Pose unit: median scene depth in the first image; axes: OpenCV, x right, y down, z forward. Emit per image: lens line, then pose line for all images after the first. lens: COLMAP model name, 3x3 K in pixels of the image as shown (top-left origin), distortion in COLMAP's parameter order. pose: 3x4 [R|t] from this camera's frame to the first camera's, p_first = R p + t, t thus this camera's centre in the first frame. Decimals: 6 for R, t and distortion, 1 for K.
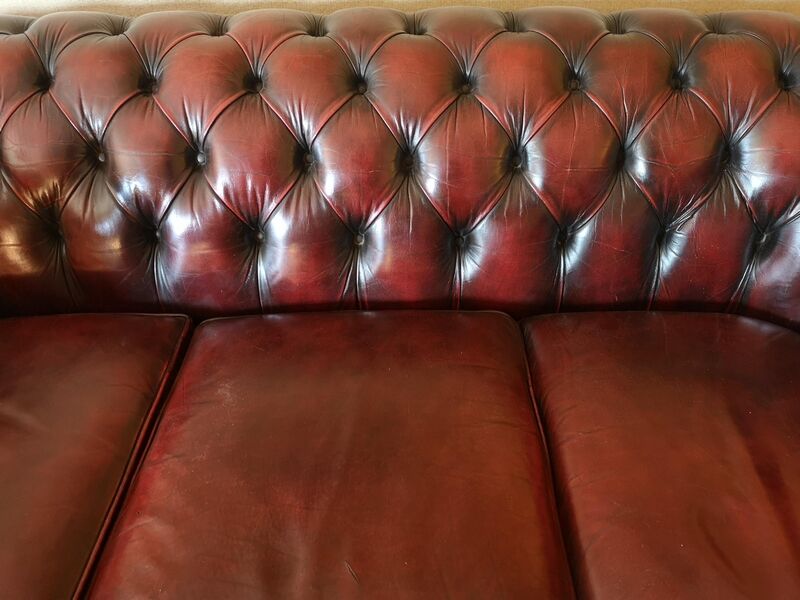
lens RADIAL K [[630.1, 0, 403.1], [0, 630.1, 298.2], [0, 0, 1]] dist [0.017306, -0.045218]
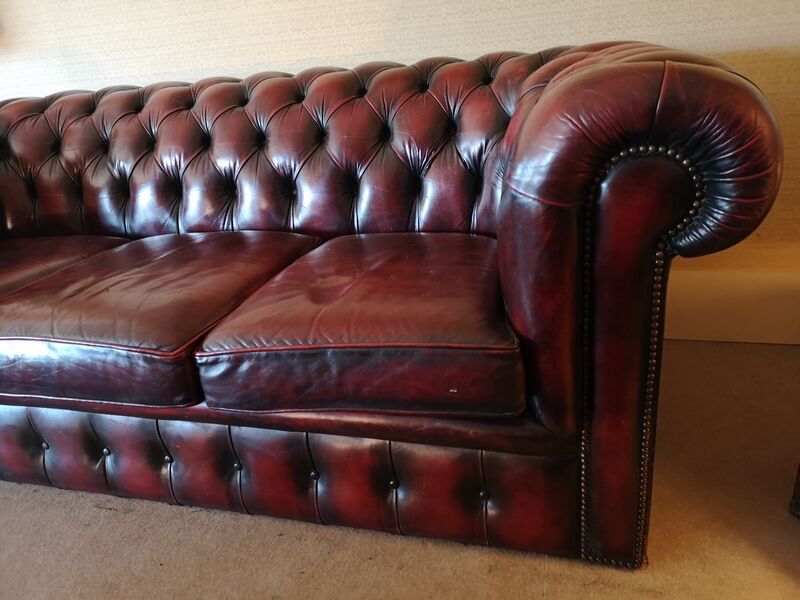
lens RADIAL K [[630.1, 0, 397.4], [0, 630.1, 283.0], [0, 0, 1]] dist [0.017306, -0.045218]
pose [[0.964959, 0.016888, -0.261858, 0.789474], [-0.089966, 0.958733, -0.269697, 0.554144], [0.246497, 0.283805, 0.926657, -0.335218]]
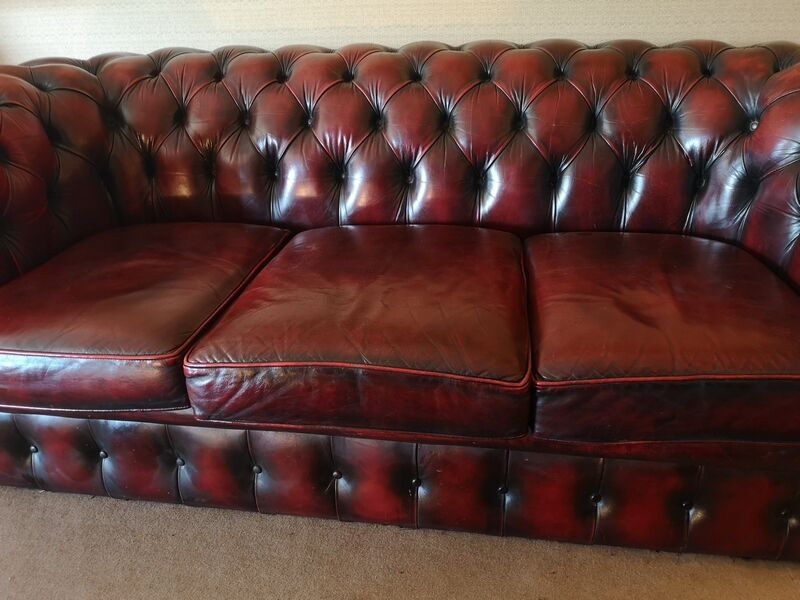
lens RADIAL K [[630.1, 0, 401.8], [0, 630.1, 305.3], [0, 0, 1]] dist [0.017306, -0.045218]
pose [[0.991734, 0.044217, -0.120448, 0.103813], [-0.071399, 0.970156, -0.231731, 0.552816], [0.106607, 0.238415, 0.965294, -0.346488]]
